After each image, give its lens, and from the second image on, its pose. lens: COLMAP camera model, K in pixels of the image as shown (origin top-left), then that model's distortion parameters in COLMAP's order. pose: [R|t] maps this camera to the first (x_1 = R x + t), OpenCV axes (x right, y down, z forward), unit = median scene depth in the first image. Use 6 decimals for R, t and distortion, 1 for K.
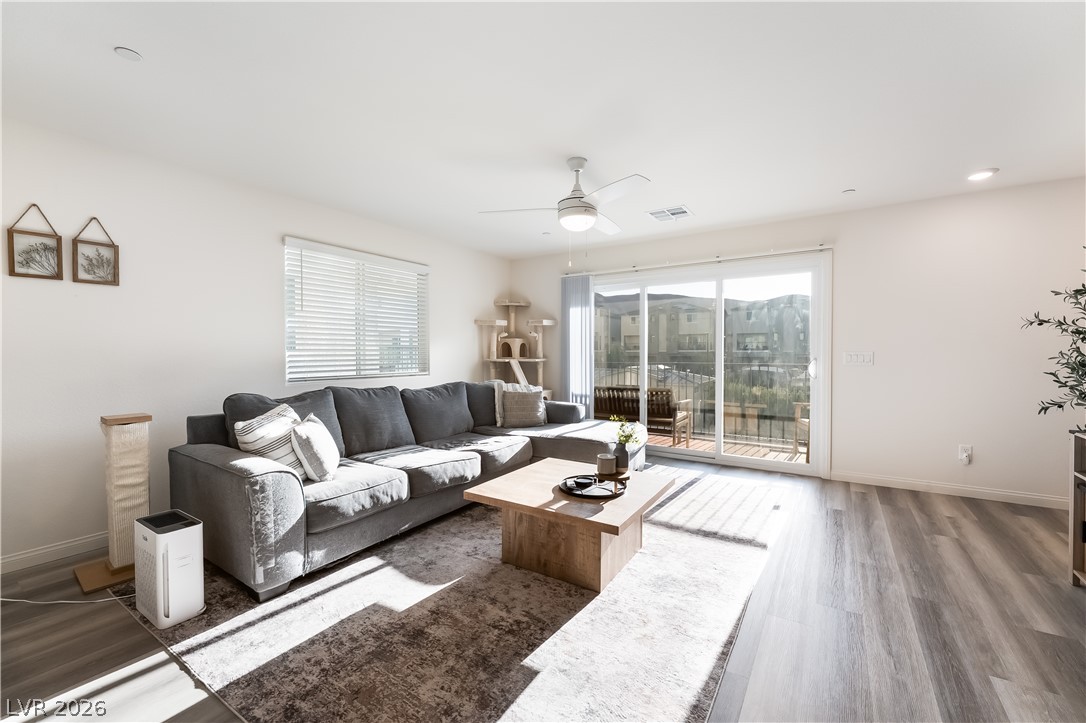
lens RADIAL K [[444.1, 0, 543.0], [0, 444.1, 361.5], [0, 0, 1]] dist [-0.001574, -0.000155]
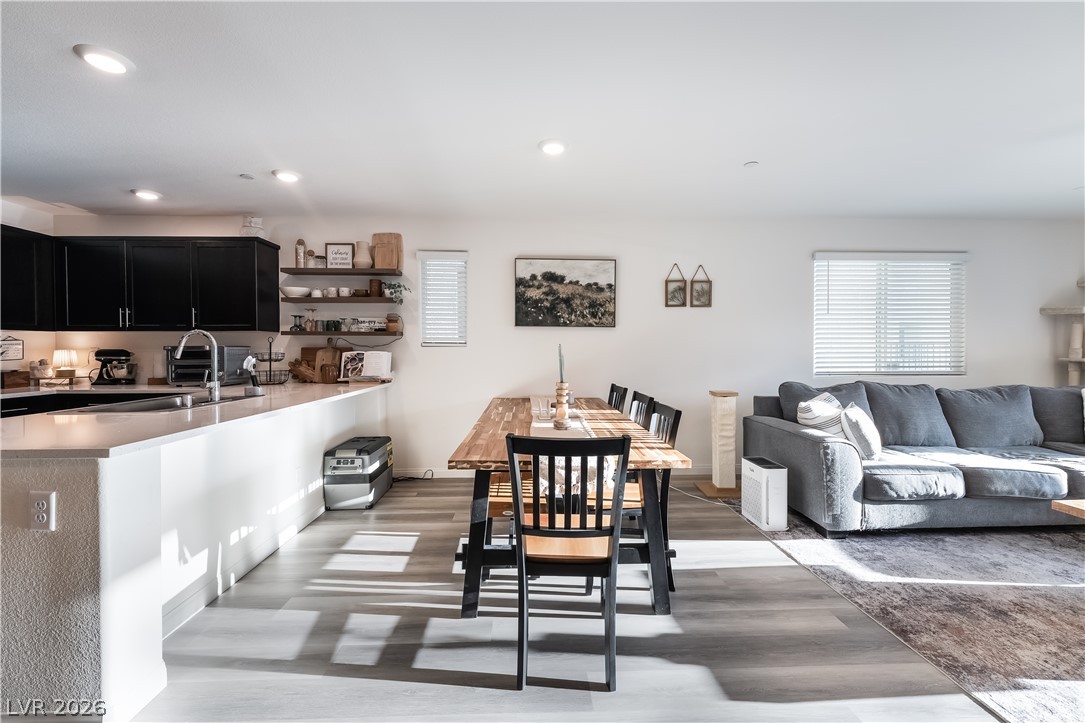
lens RADIAL K [[449.0, 0, 540.1], [0, 449.0, 354.3], [0, 0, 1]] dist [0.003029, -0.000471]
pose [[0.579238, 0.008075, -0.815118, -0.030687], [-0.014177, 0.999899, -0.000170, 0.001573], [0.815035, 0.011654, 0.579295, -0.390168]]
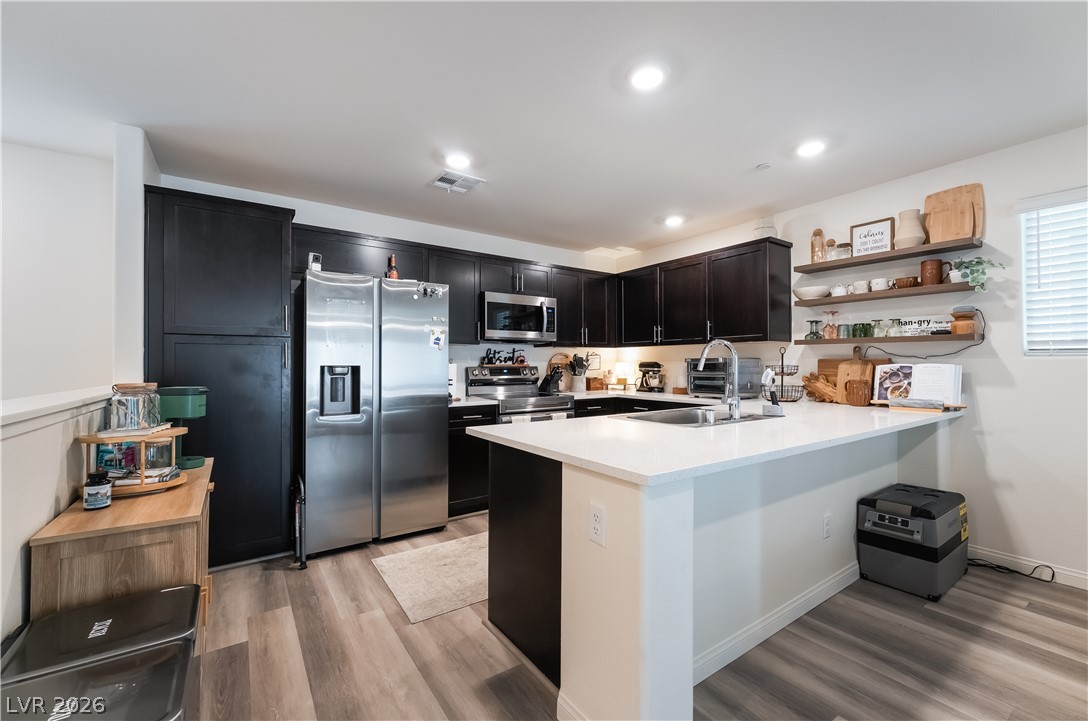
lens RADIAL K [[444.9, 0, 544.0], [0, 444.9, 360.5], [0, 0, 1]] dist [-0.001574, -0.000155]
pose [[-0.365718, -0.004655, -0.930714, -0.293620], [-0.015129, 0.999885, 0.000944, 0.004347], [0.930603, 0.014426, -0.365746, -0.428203]]
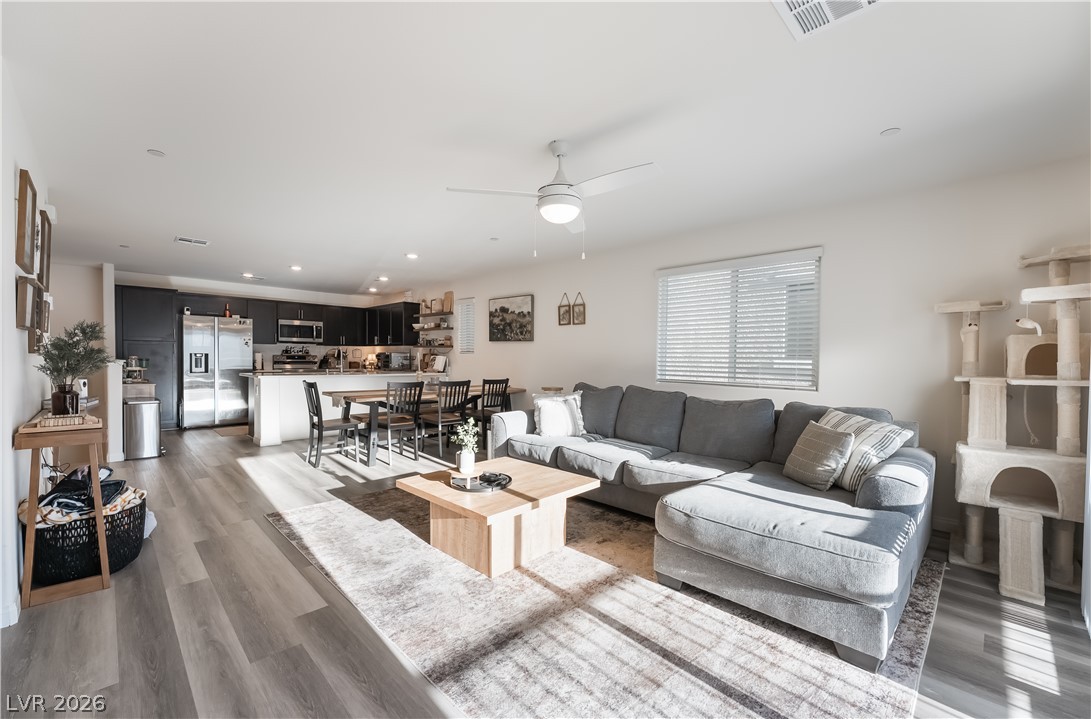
lens RADIAL K [[449.5, 0, 544.0], [0, 449.5, 360.9], [0, 0, 1]] dist [-0.001168, -0.000218]
pose [[-0.204945, 0.008298, -0.978738, 1.064633], [-0.030966, 0.999408, 0.014958, -0.031881], [0.978283, 0.033374, -0.204567, 1.257327]]
